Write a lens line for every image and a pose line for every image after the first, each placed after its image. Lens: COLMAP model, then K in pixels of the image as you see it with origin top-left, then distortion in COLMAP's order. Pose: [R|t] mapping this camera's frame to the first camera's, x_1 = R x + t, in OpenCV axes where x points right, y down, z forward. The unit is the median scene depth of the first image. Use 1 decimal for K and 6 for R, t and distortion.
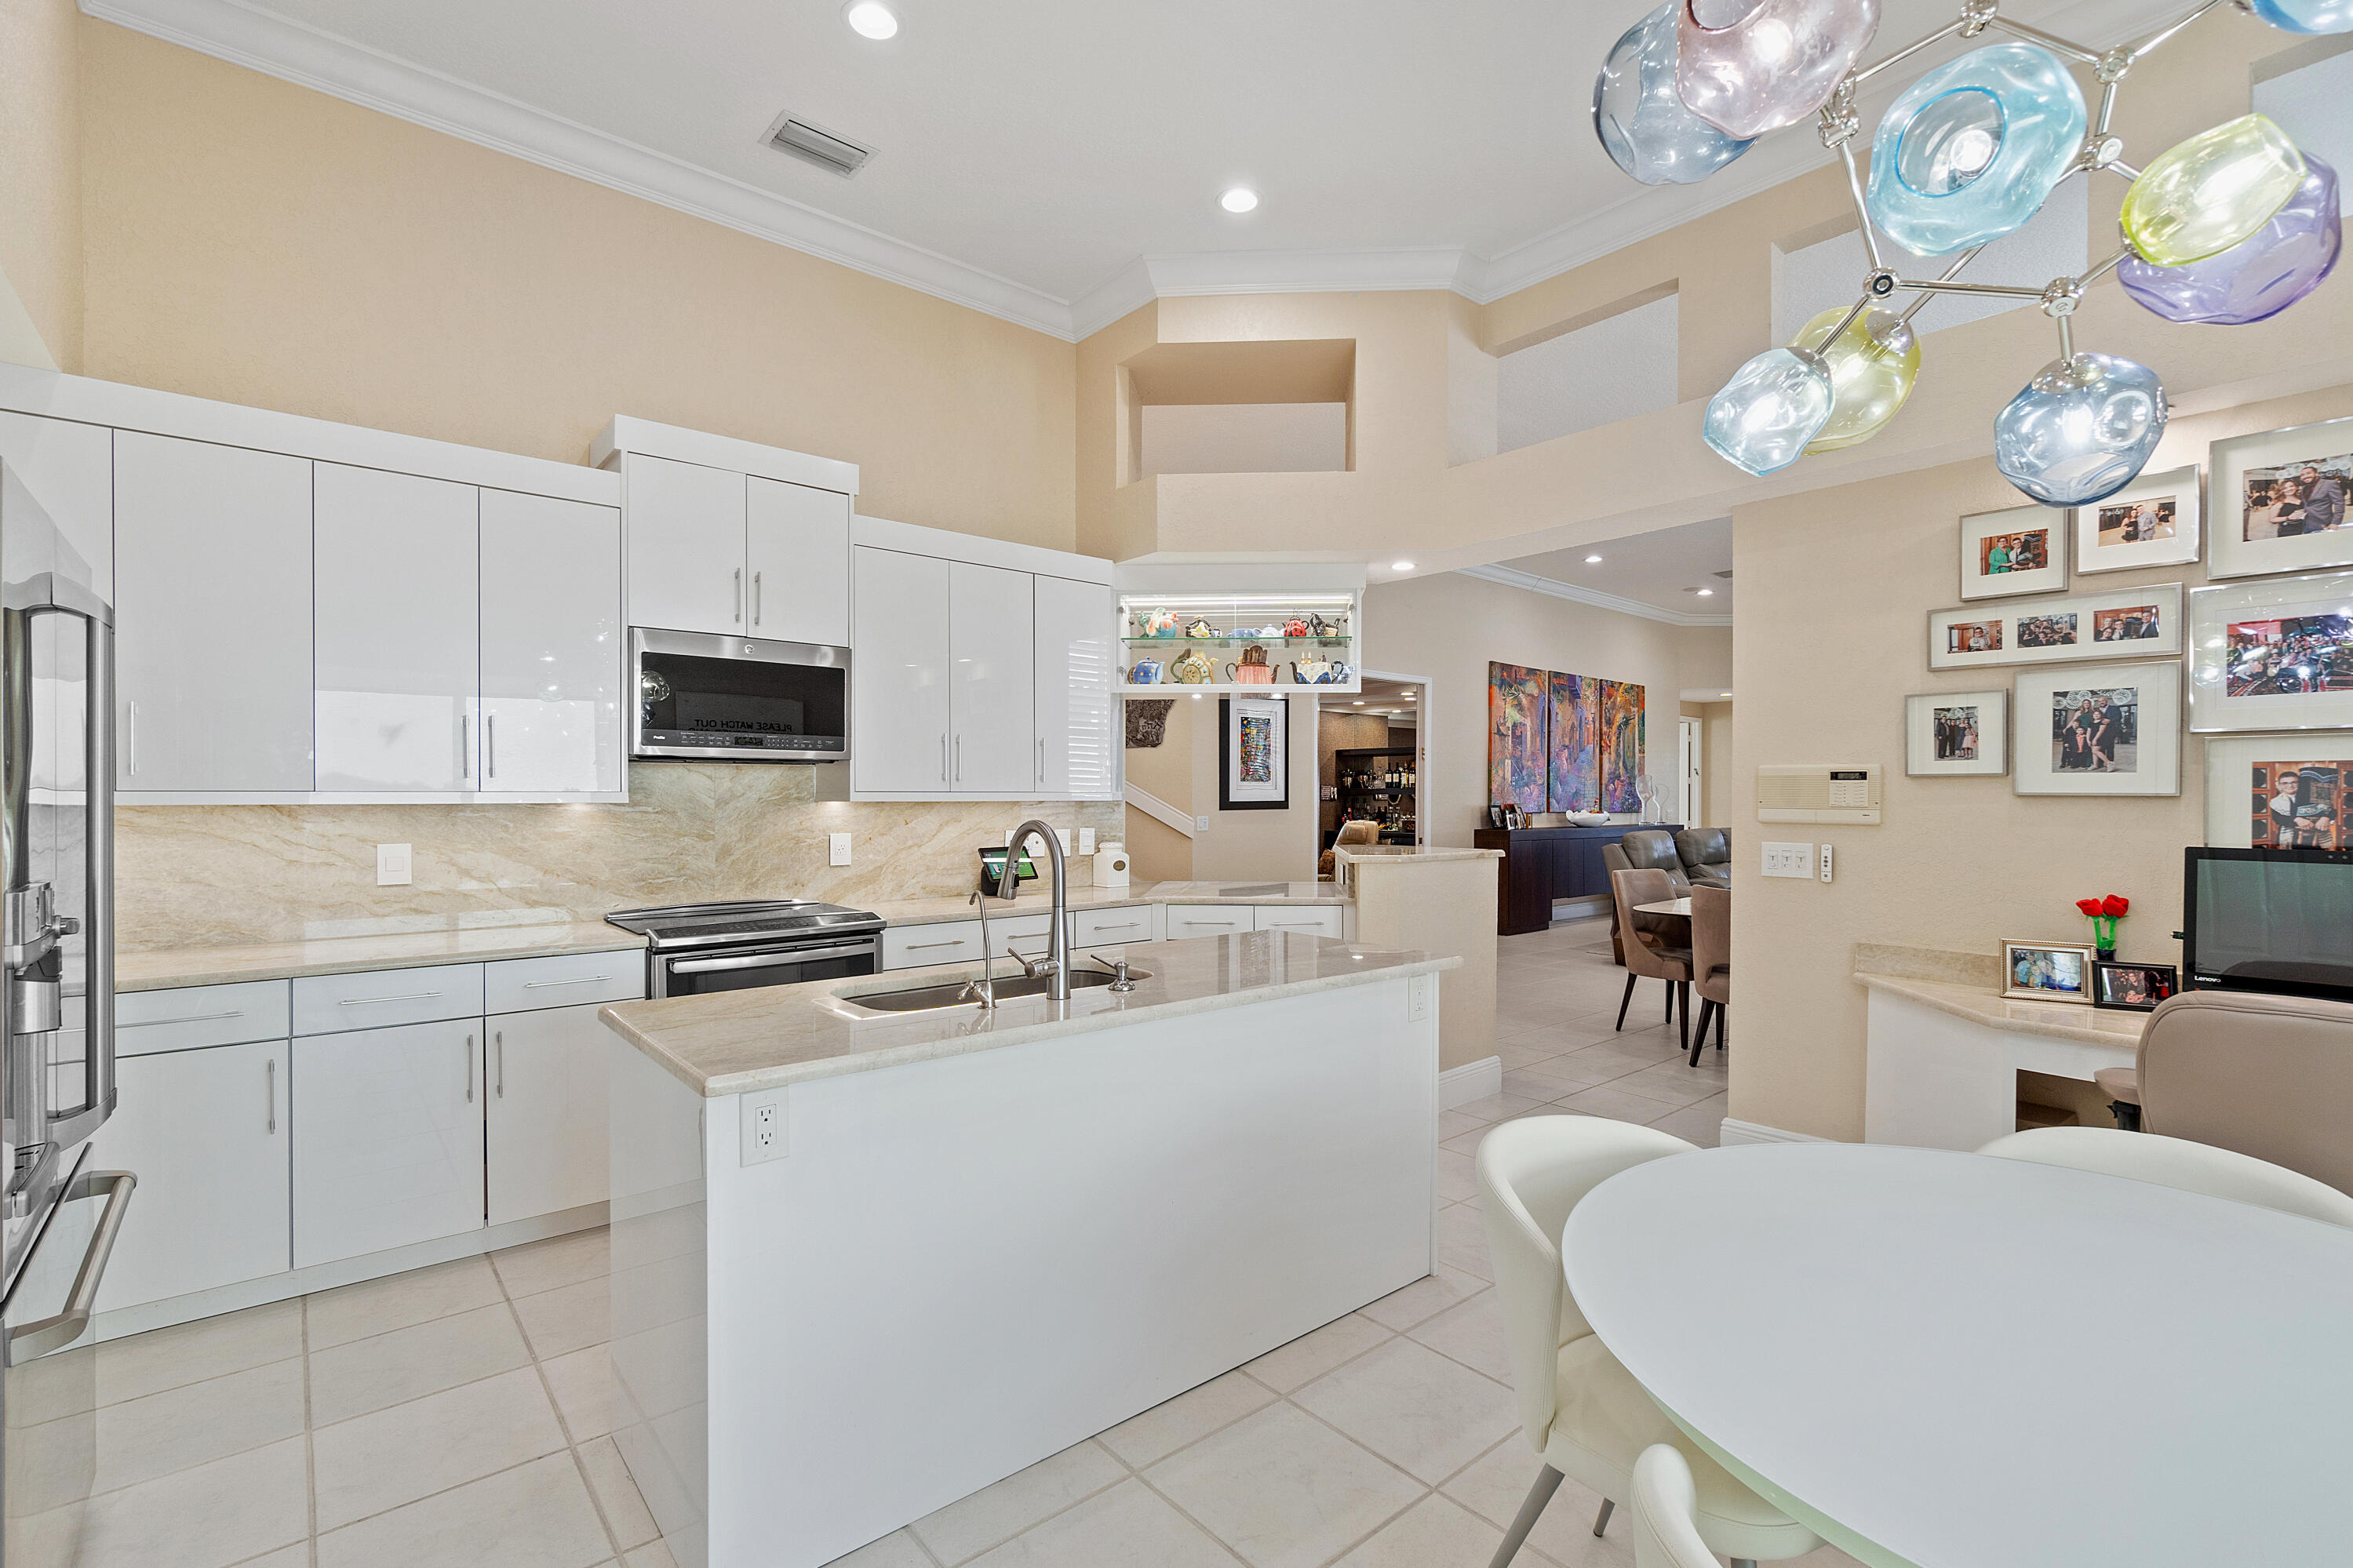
lens RADIAL K [[1055.5, 0, 1199.8], [0, 1055.5, 790.3], [0, 0, 1]] dist [-0.000881, -0.000373]
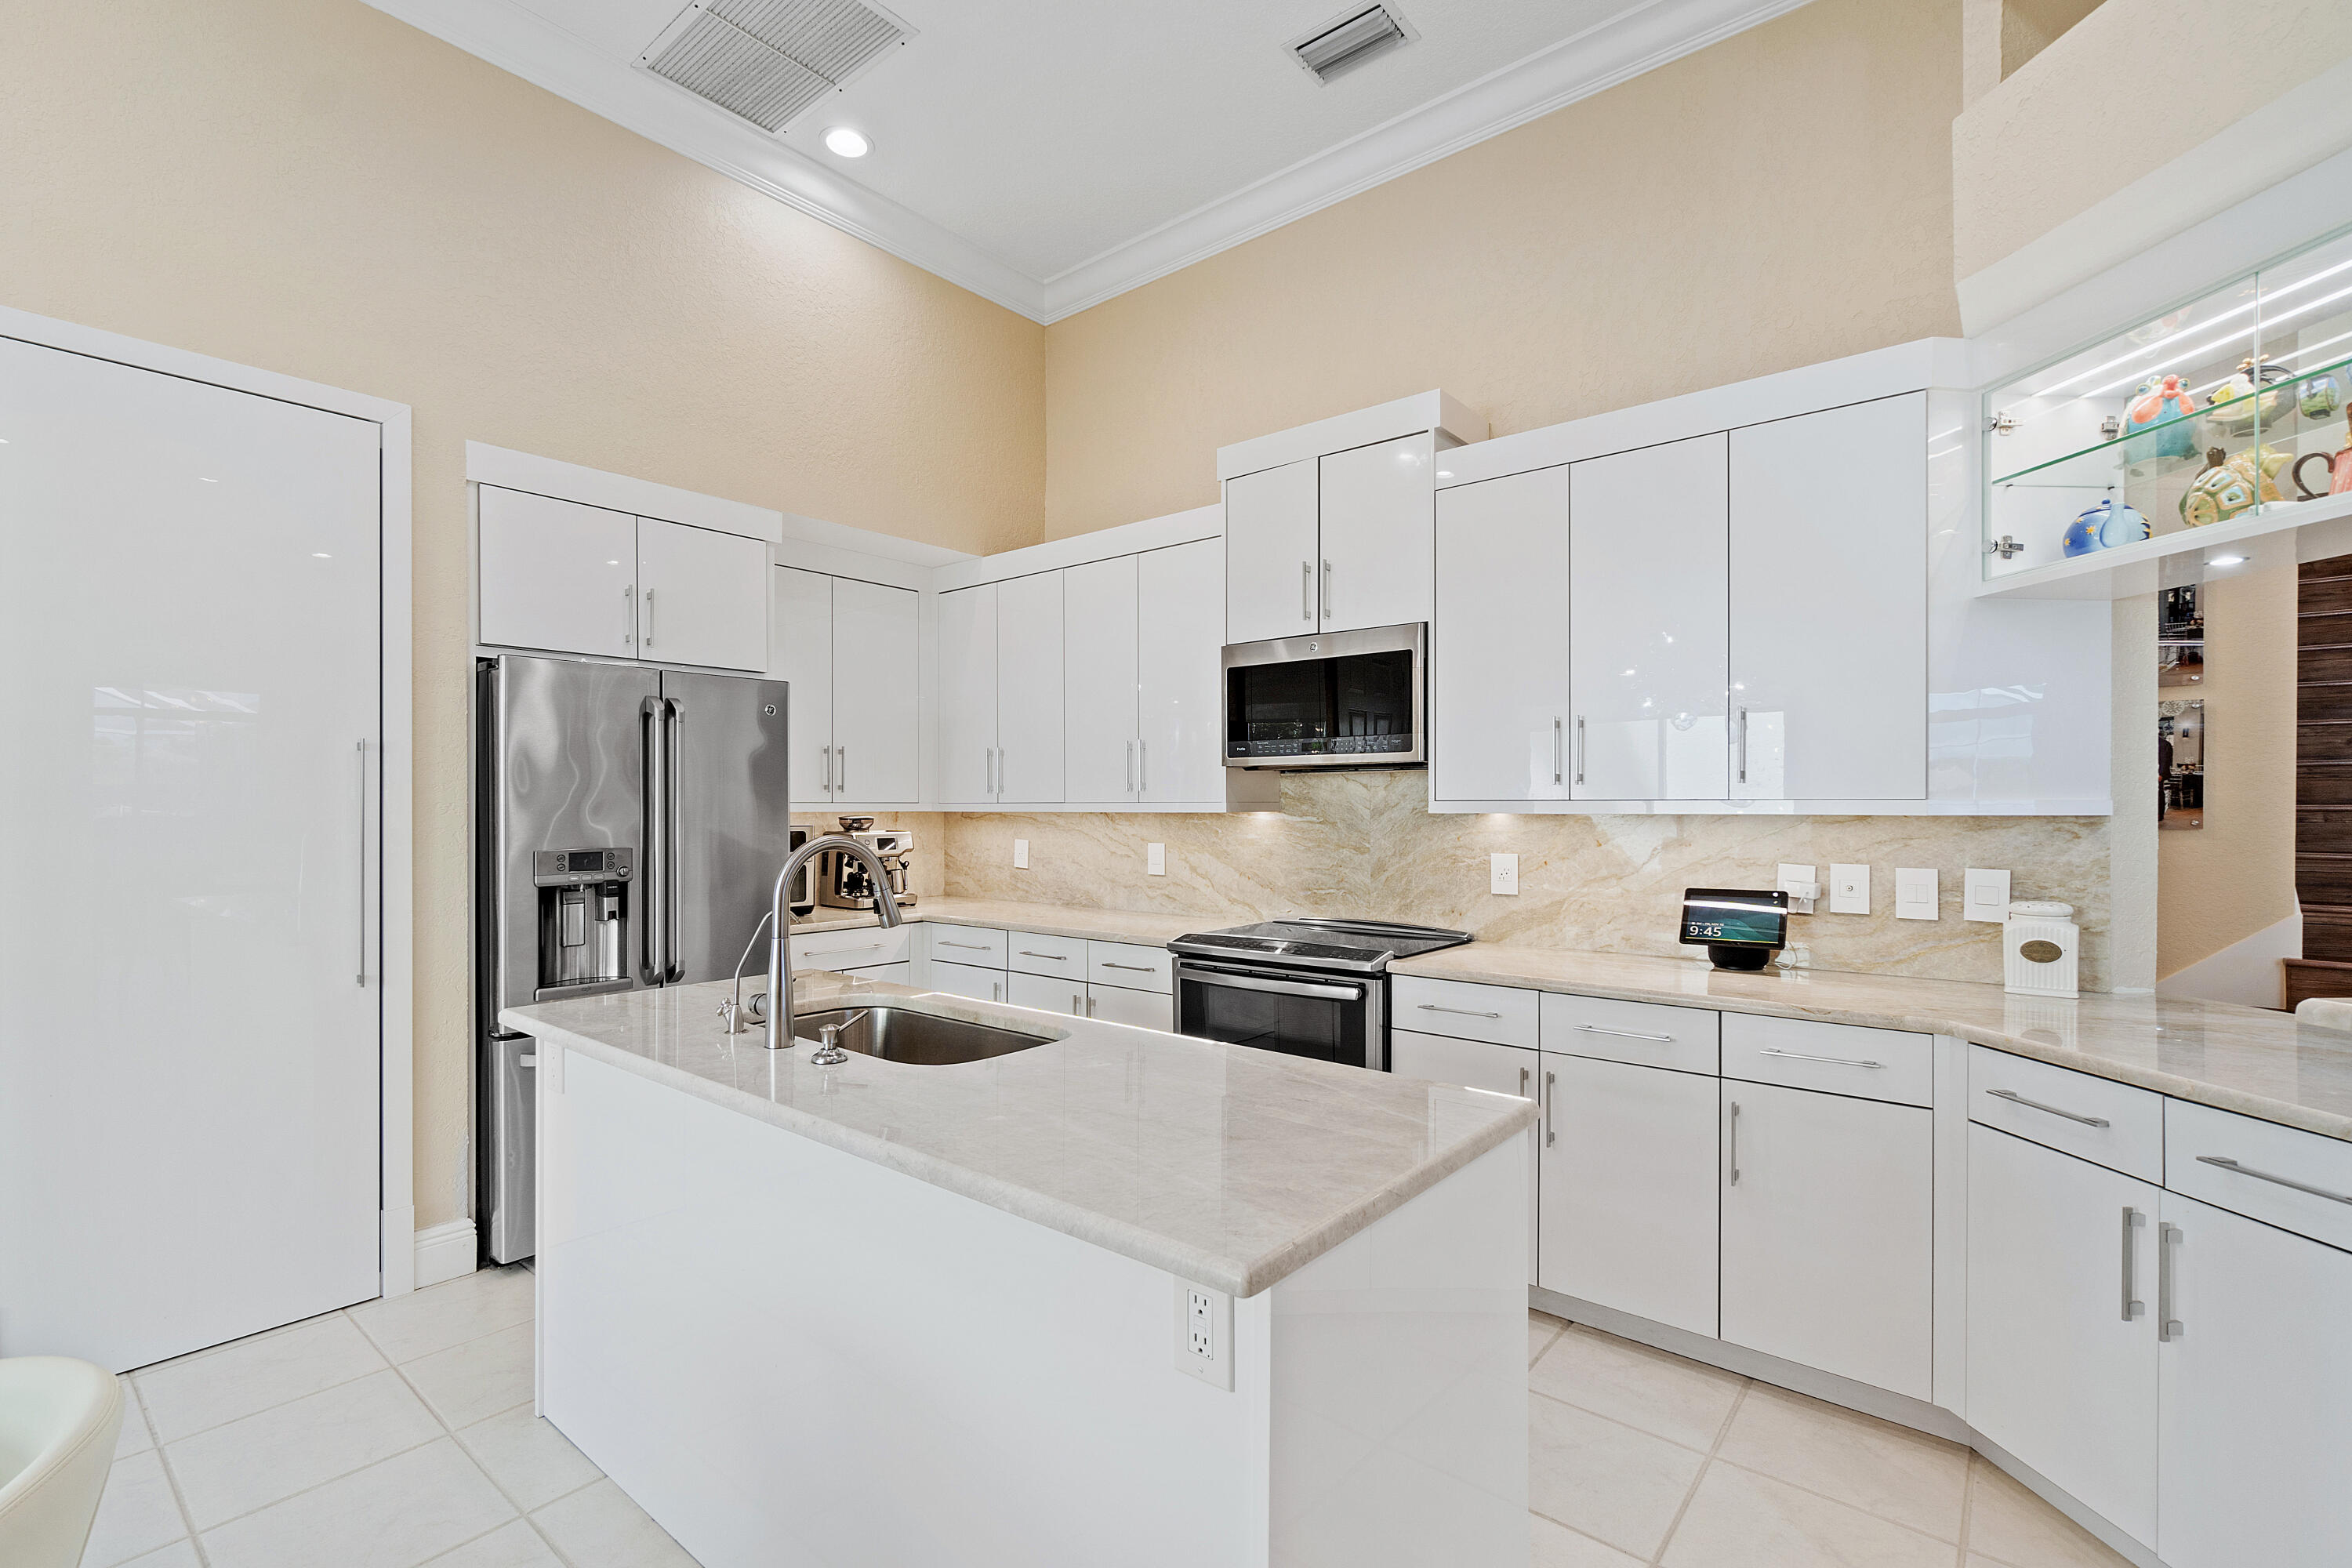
lens RADIAL K [[1055.2, 0, 1170.6], [0, 1055.2, 800.3], [0, 0, 1]] dist [-0.000881, -0.000373]
pose [[0.160679, -0.004497, -0.986997, 0.424434], [0.004902, 0.999981, -0.003758, 0.002942], [0.986995, -0.004234, 0.160698, 0.673942]]
